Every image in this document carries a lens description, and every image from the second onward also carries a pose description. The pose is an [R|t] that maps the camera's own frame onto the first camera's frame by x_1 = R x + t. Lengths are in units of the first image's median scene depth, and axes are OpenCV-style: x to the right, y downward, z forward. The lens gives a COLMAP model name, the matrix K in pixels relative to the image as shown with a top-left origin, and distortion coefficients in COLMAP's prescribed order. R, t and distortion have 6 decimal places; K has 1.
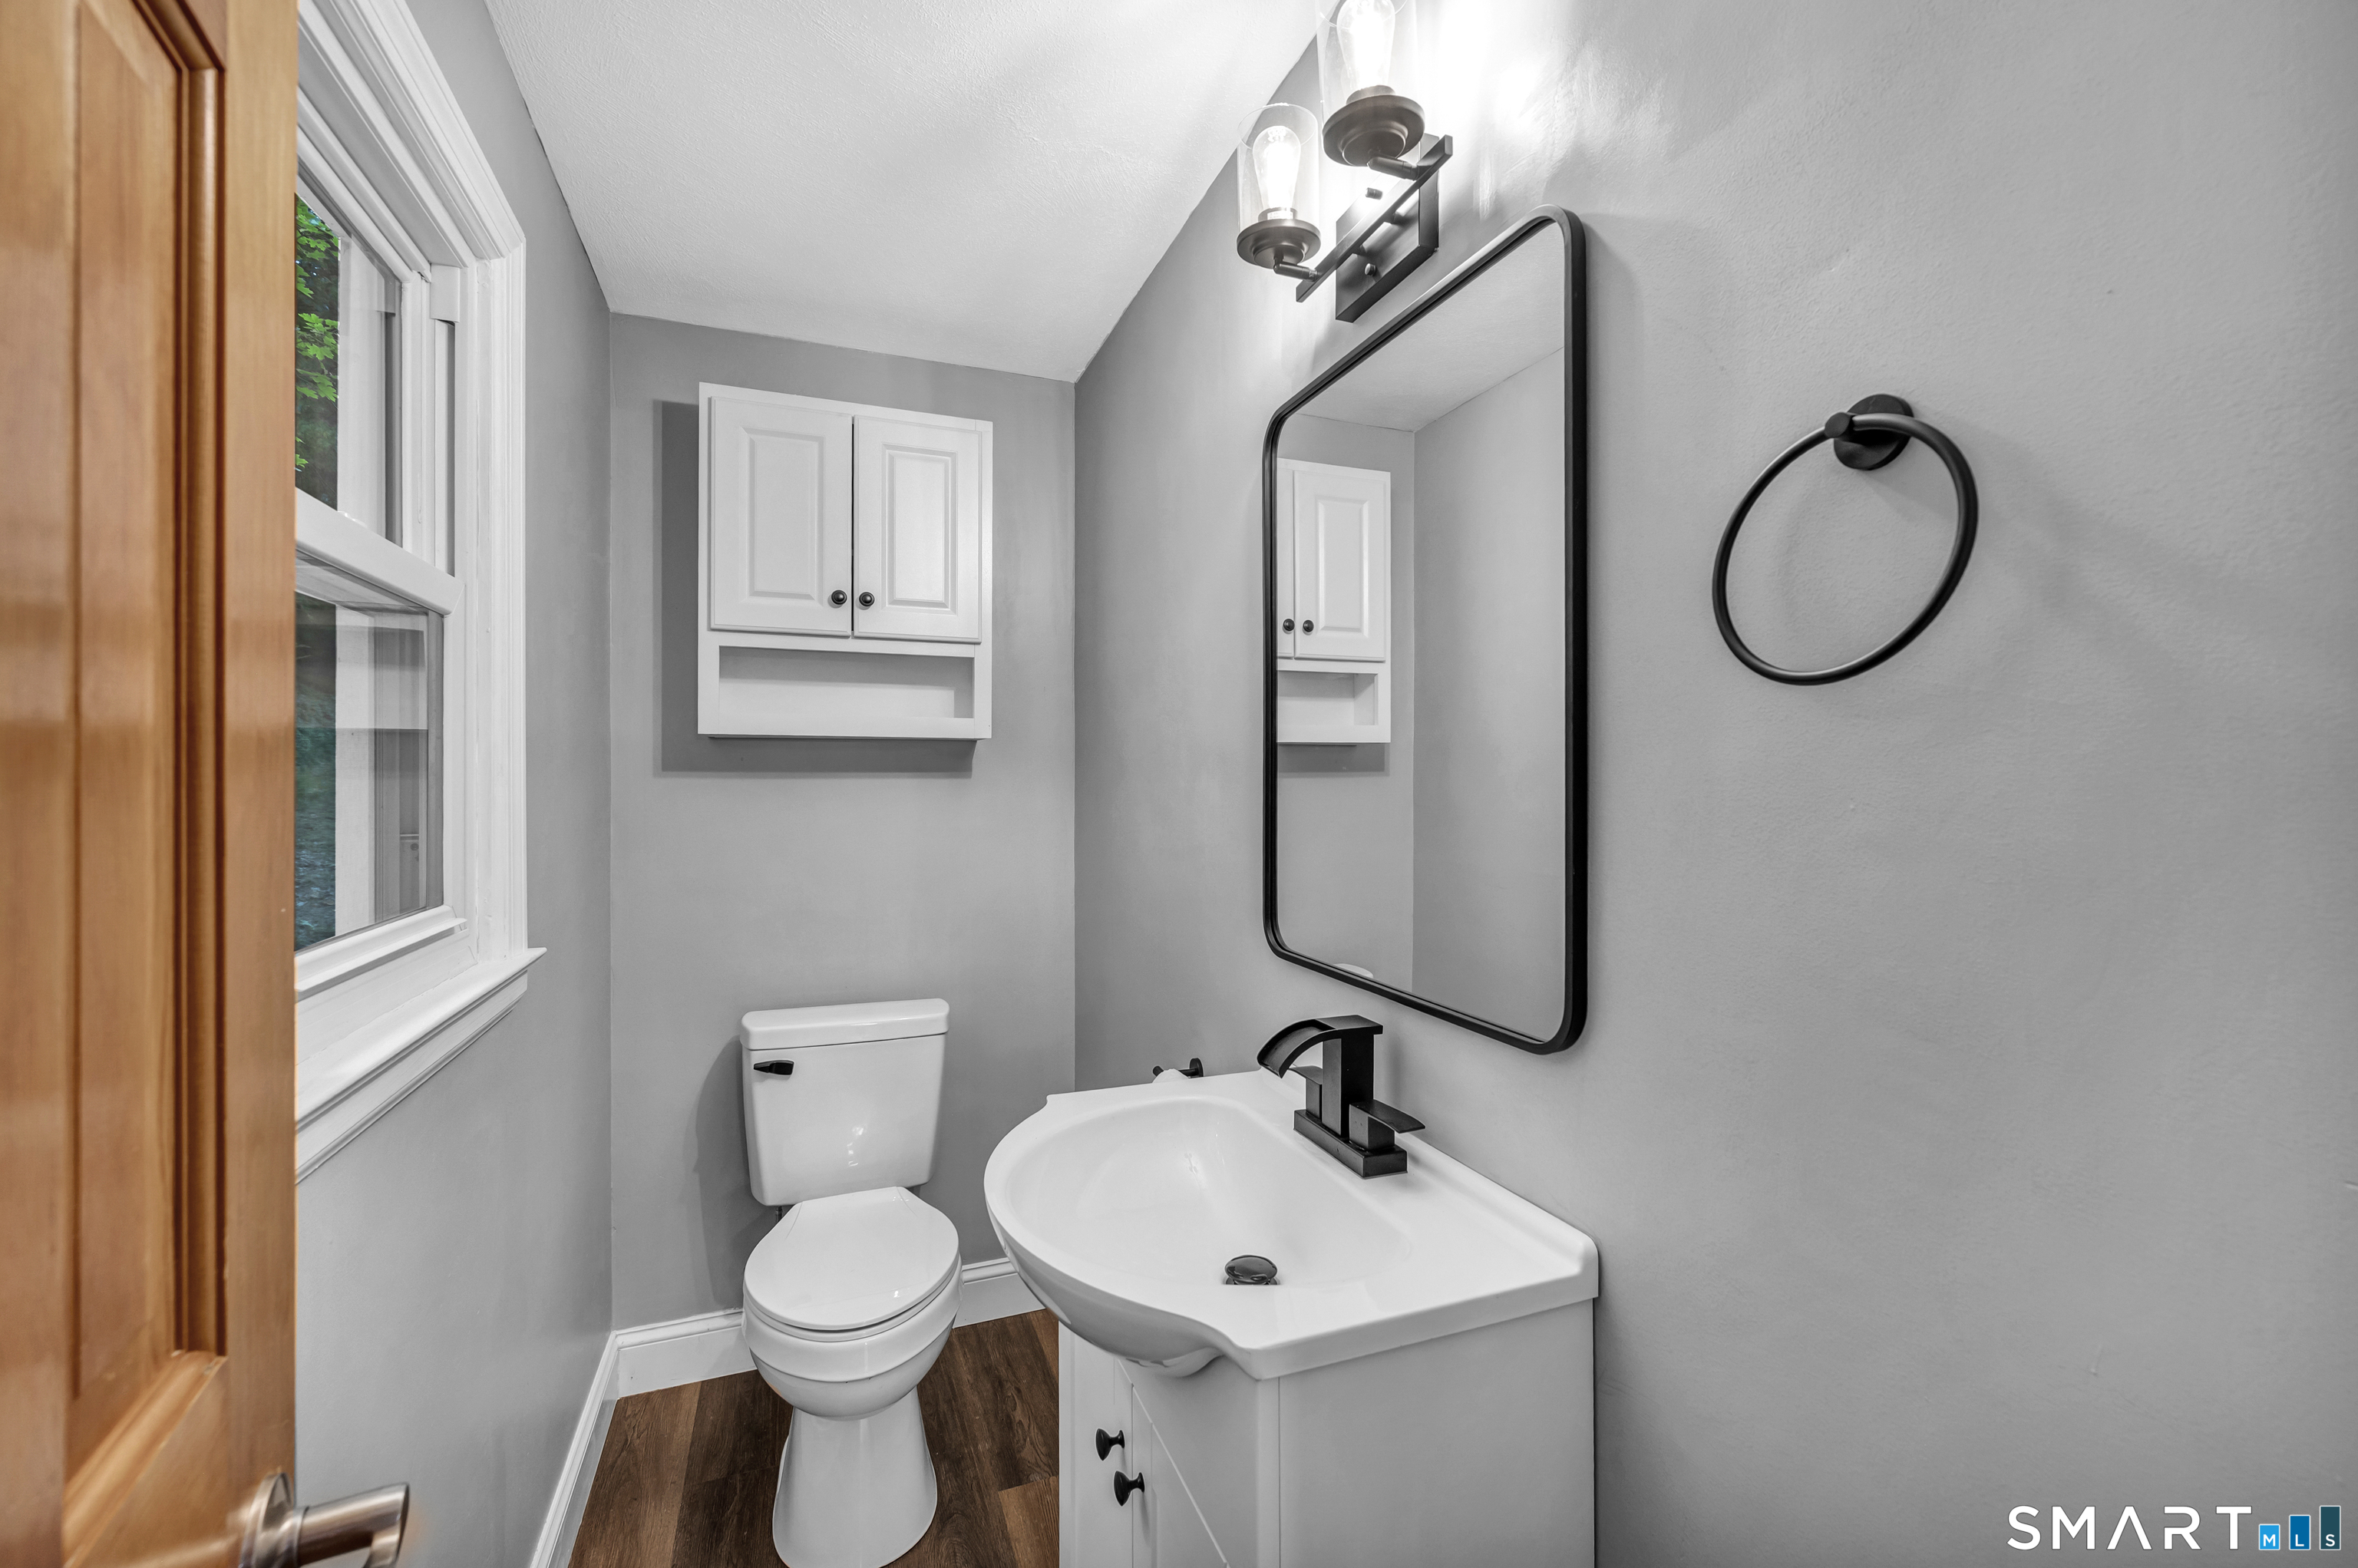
lens RADIAL K [[963.6, 0, 1183.6], [0, 963.6, 772.5], [0, 0, 1]] dist [0.000464, -0.001239]
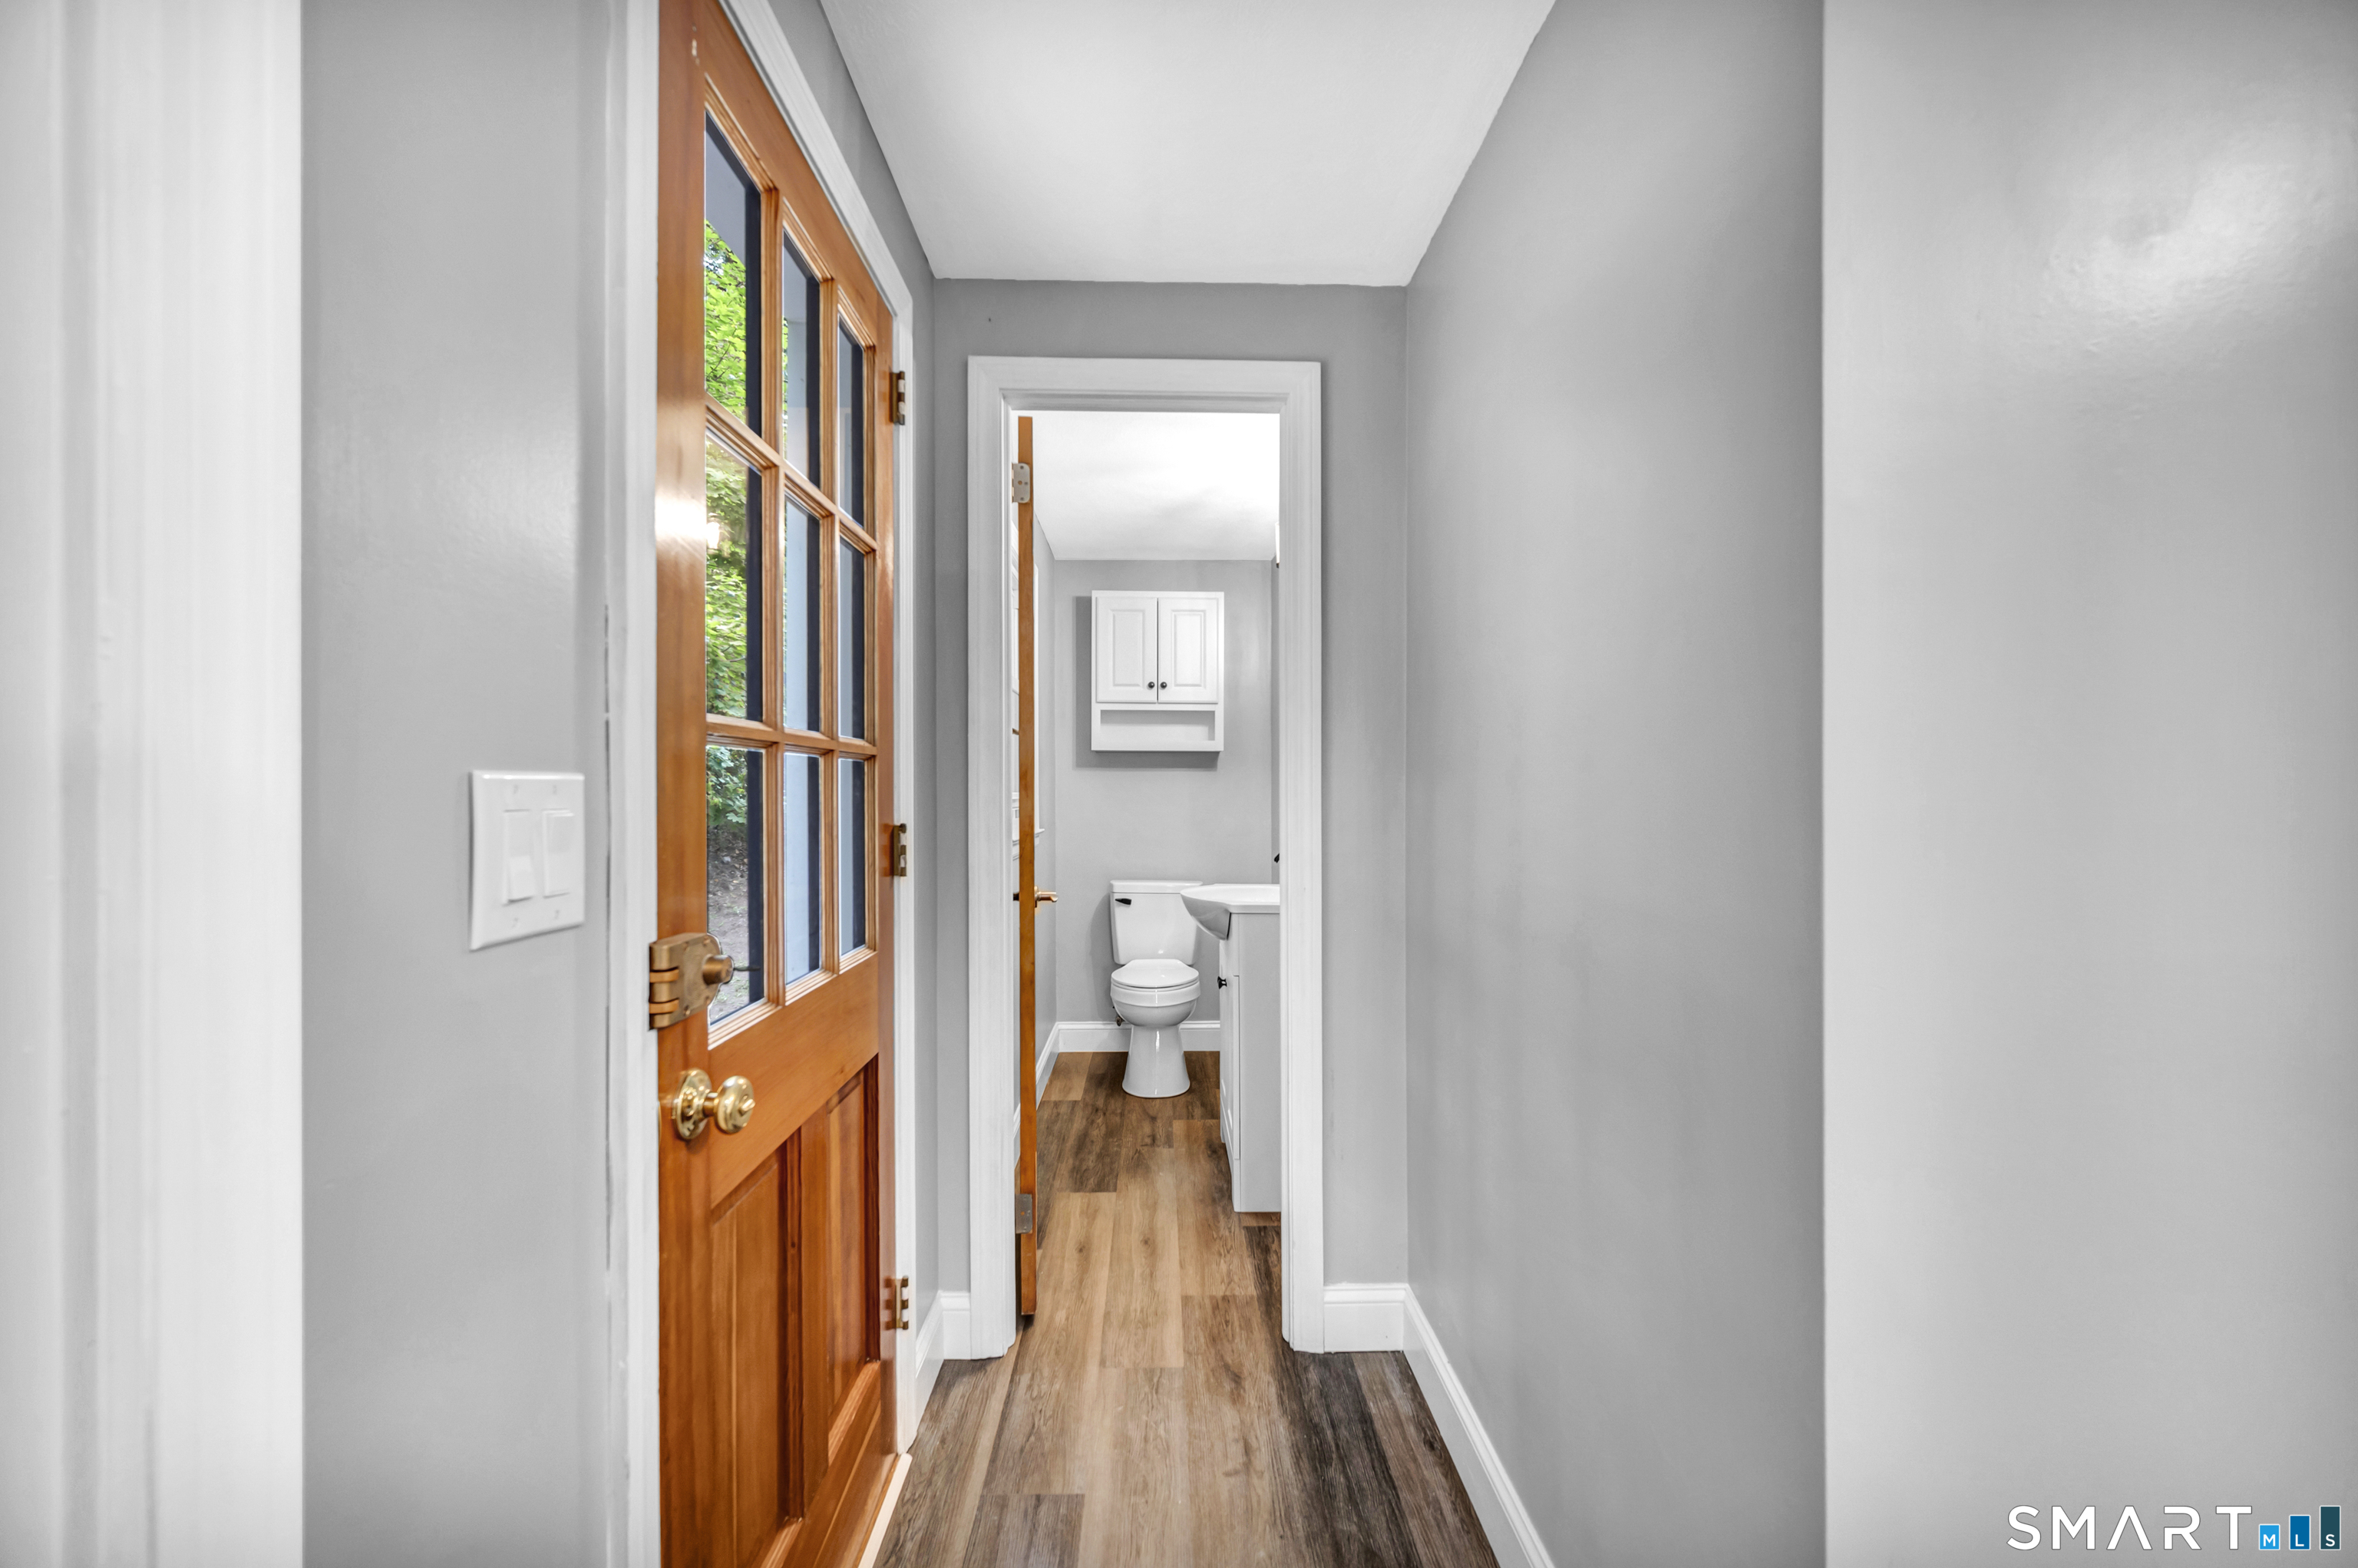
lens RADIAL K [[963.6, 0, 1180.8], [0, 963.6, 787.1], [0, 0, 1]] dist [0.000464, -0.001239]
pose [[0.937617, 0.001486, -0.347665, 0.436656], [-0.000007, 0.999991, 0.004255, 0.034523], [0.347669, -0.003987, 0.937609, -0.960293]]
